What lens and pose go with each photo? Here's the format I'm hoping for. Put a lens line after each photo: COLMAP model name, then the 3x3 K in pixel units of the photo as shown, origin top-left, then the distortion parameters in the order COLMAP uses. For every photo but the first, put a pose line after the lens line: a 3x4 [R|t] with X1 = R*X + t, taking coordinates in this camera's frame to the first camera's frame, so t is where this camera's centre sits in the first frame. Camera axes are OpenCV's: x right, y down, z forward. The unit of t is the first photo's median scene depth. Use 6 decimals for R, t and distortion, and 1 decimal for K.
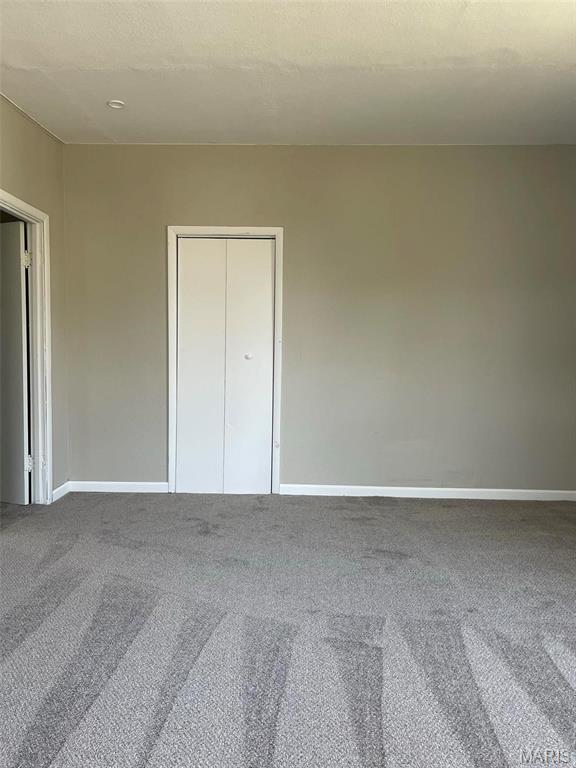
lens RADIAL K [[579.9, 0, 291.3], [0, 579.9, 386.8], [0, 0, 1]] dist [0.069924, -0.089174]
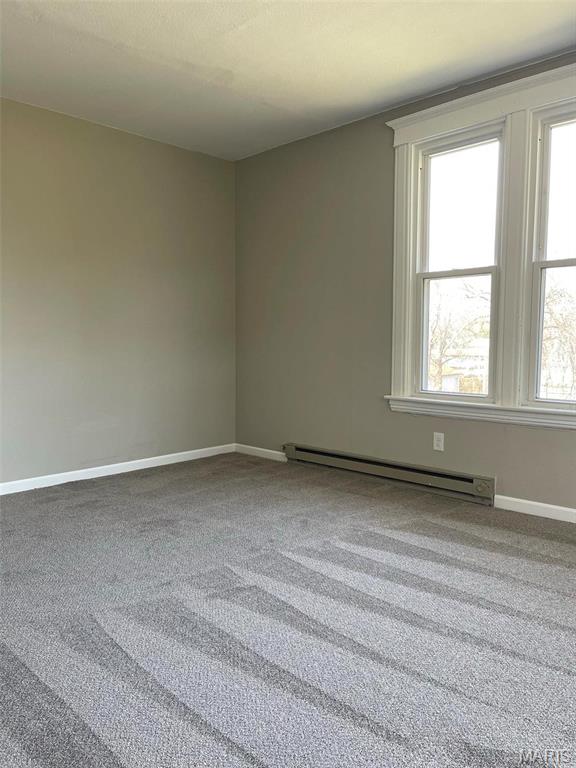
lens RADIAL K [[579.9, 0, 291.3], [0, 579.9, 386.8], [0, 0, 1]] dist [0.069924, -0.089174]
pose [[0.676514, -0.072365, 0.732866, -0.371222], [0.046019, 0.997370, 0.056003, -0.007142], [-0.734991, -0.004161, 0.678064, 0.093204]]
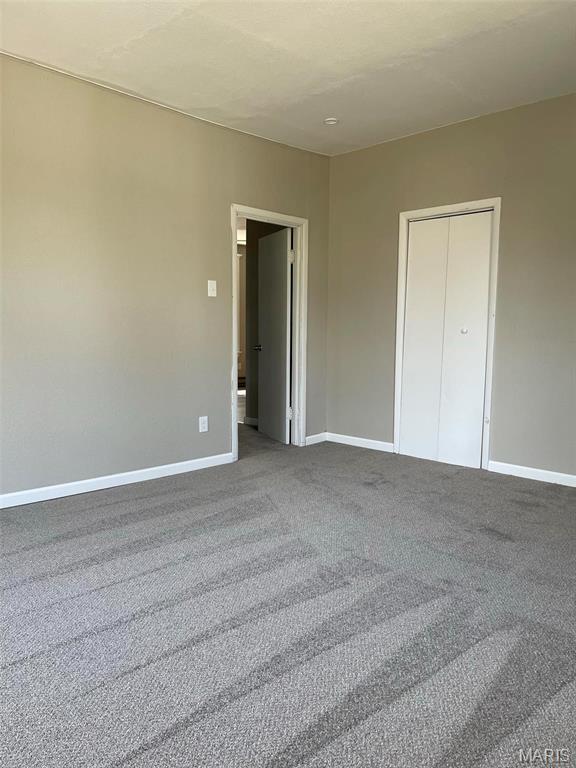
lens RADIAL K [[579.9, 0, 291.3], [0, 579.9, 386.8], [0, 0, 1]] dist [0.069924, -0.089174]
pose [[0.736223, 0.062642, -0.673834, 0.486315], [-0.035748, 0.997916, 0.053712, 0.001593], [0.675794, -0.015456, 0.736928, 0.050658]]
